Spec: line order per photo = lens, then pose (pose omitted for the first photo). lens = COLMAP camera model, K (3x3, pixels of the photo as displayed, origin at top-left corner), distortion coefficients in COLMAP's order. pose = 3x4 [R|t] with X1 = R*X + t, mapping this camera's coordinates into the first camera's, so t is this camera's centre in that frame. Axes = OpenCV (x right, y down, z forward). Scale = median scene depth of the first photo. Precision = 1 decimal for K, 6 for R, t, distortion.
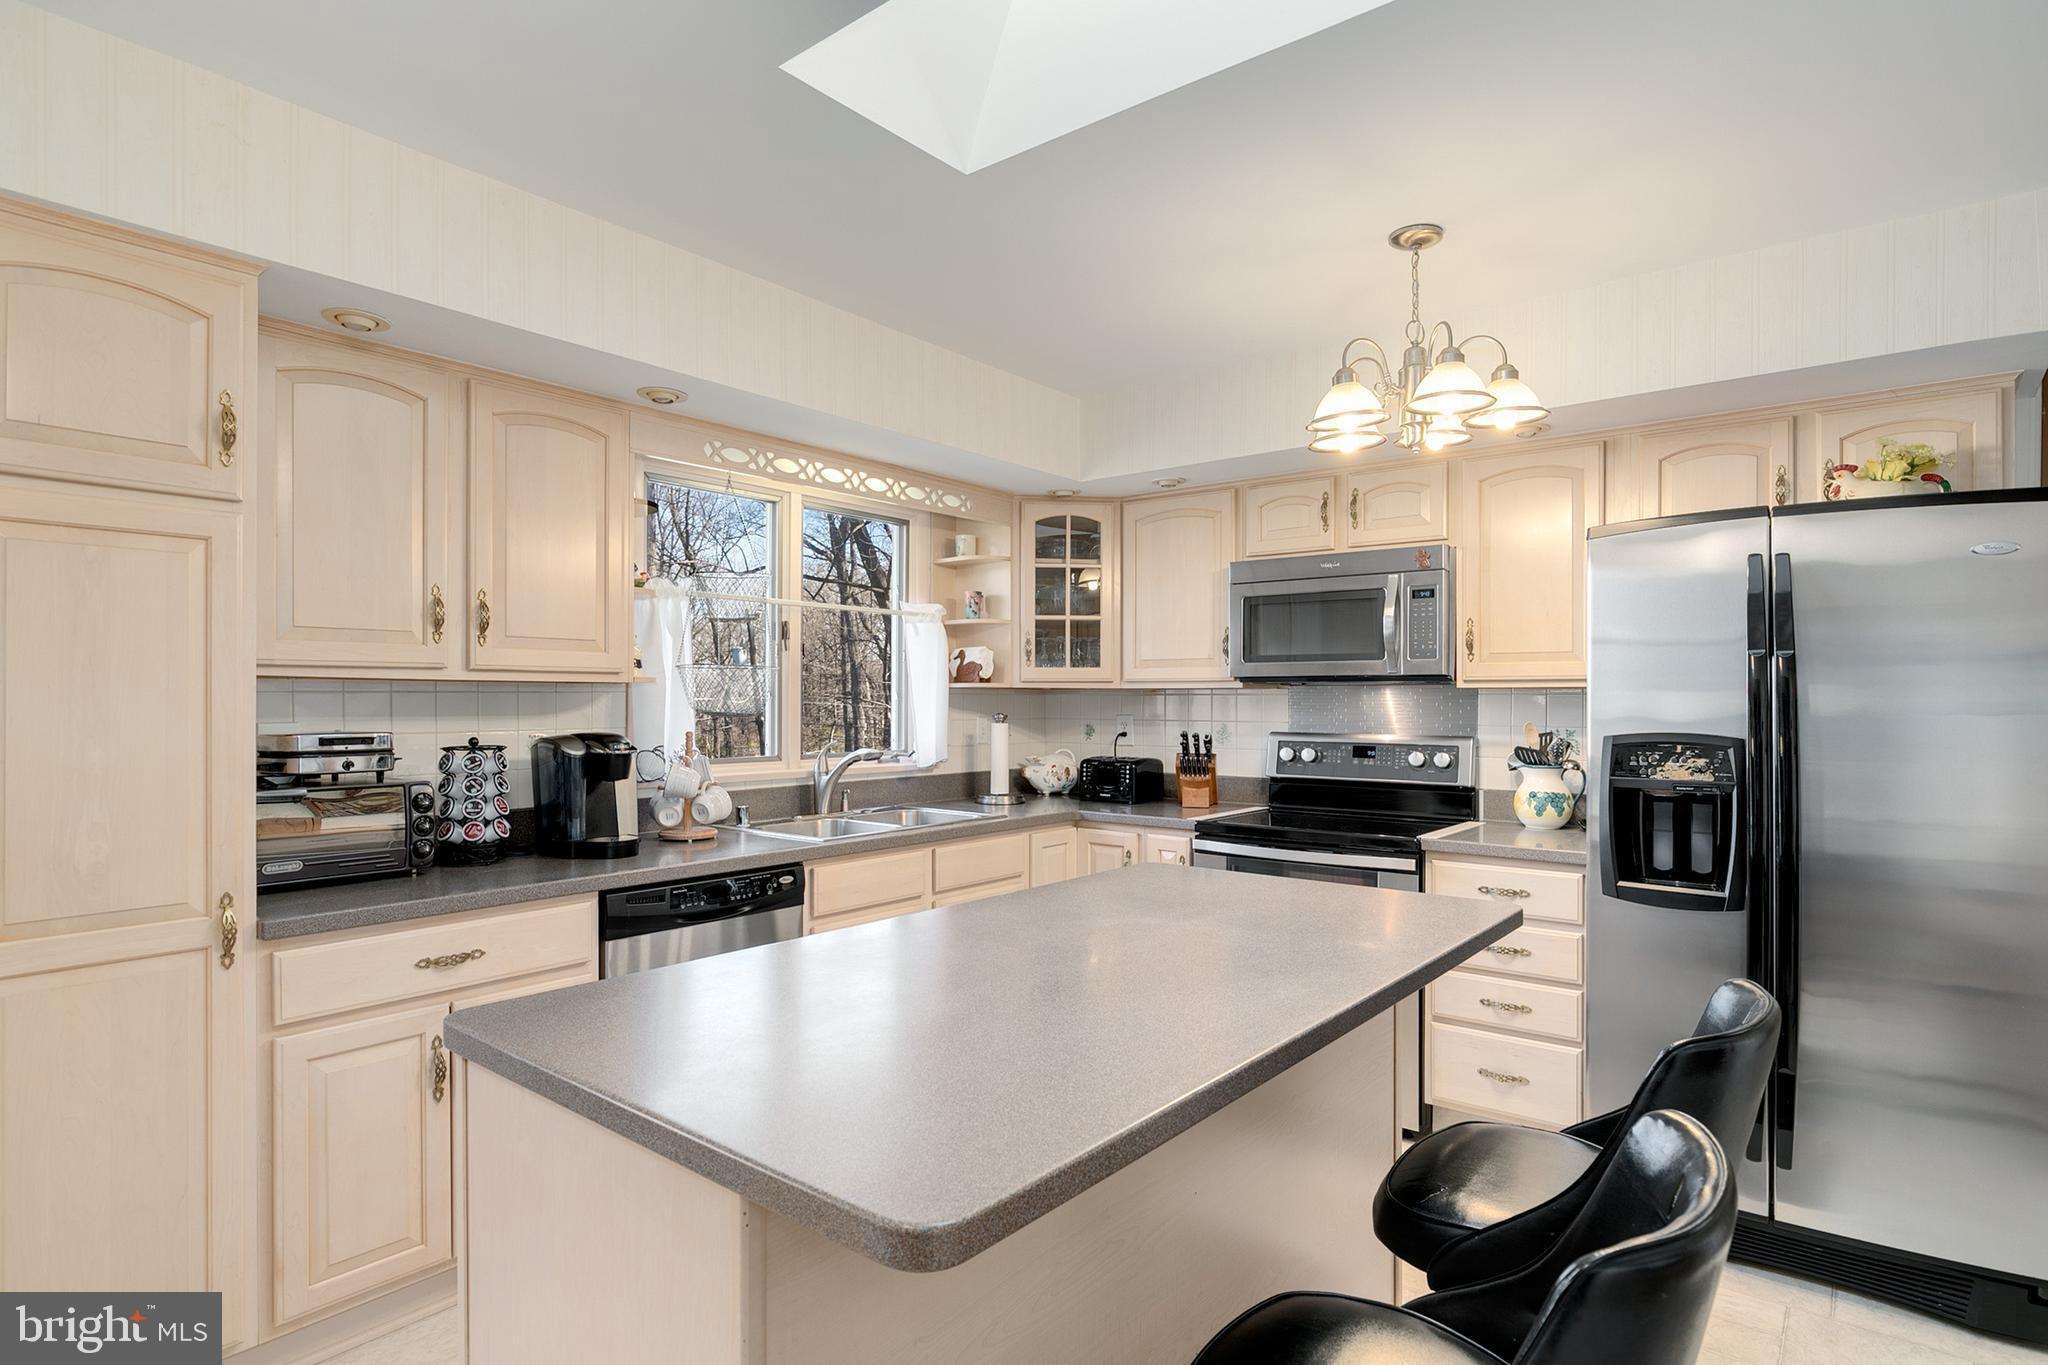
lens RADIAL K [[1053.0, 0, 1025.8], [0, 1053.0, 697.4], [0, 0, 1]] dist [-0.013806, 0.001772]
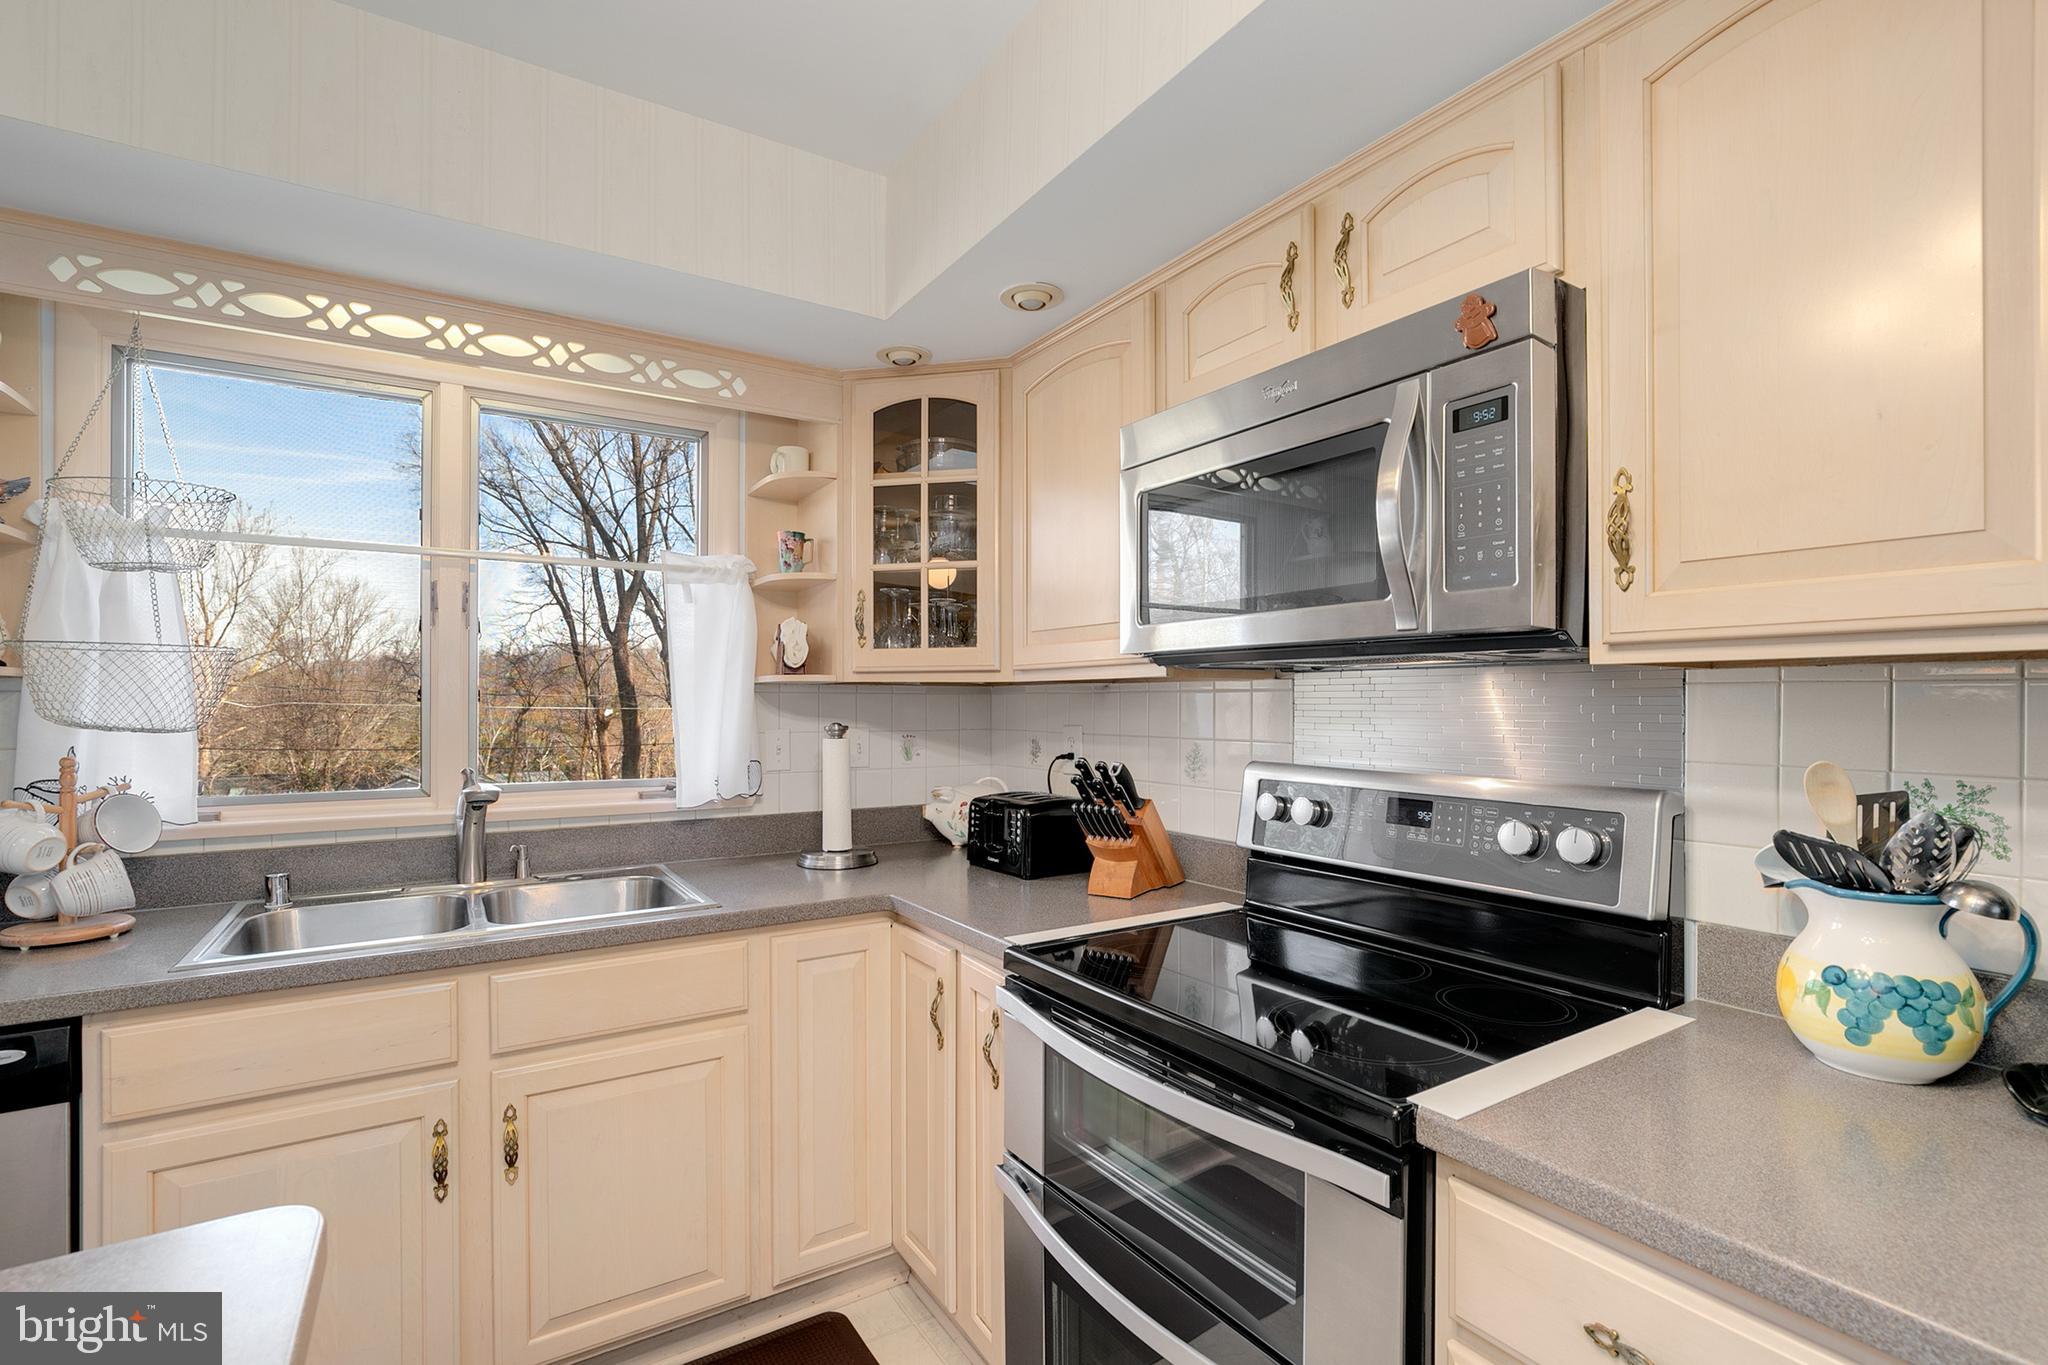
lens RADIAL K [[929.3, 0, 1026.5], [0, 929.3, 701.9], [0, 0, 1]] dist [-0.013242, 0.000468]
pose [[0.949378, -0.003479, -0.314117, 0.305264], [0.004228, 0.999990, 0.001703, 0.002410], [0.314108, -0.002945, 0.949383, 0.591248]]
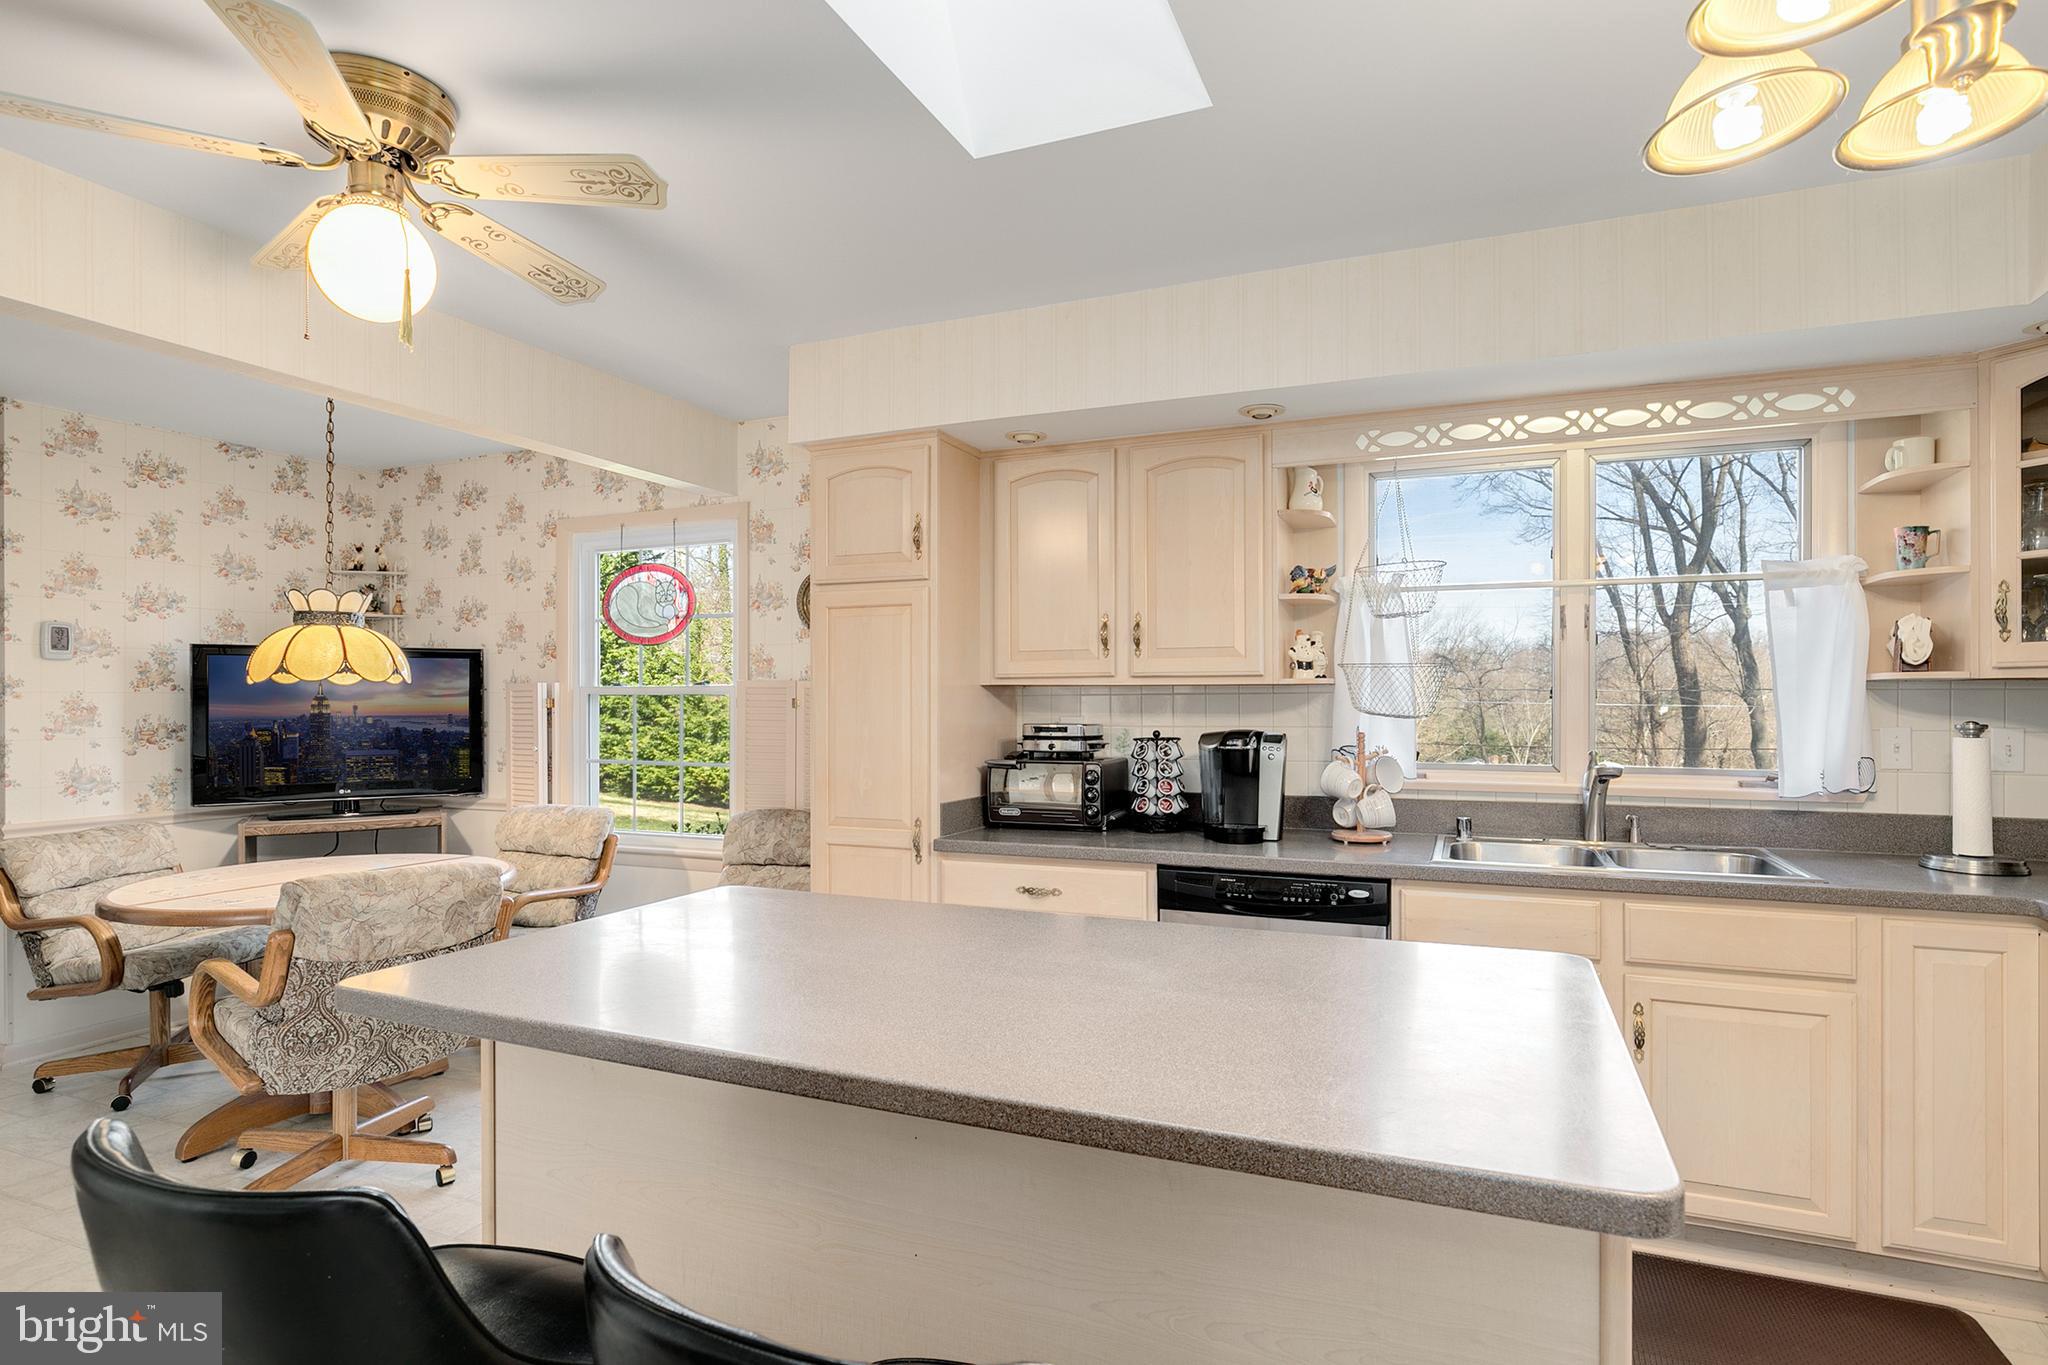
lens RADIAL K [[1053.0, 0, 1025.8], [0, 1053.0, 697.4], [0, 0, 1]] dist [-0.013806, 0.001772]
pose [[0.278998, -0.003979, -0.960283, 0.465217], [0.003821, 0.999988, -0.003034, 0.001486], [0.960284, -0.002823, 0.279010, 0.369417]]
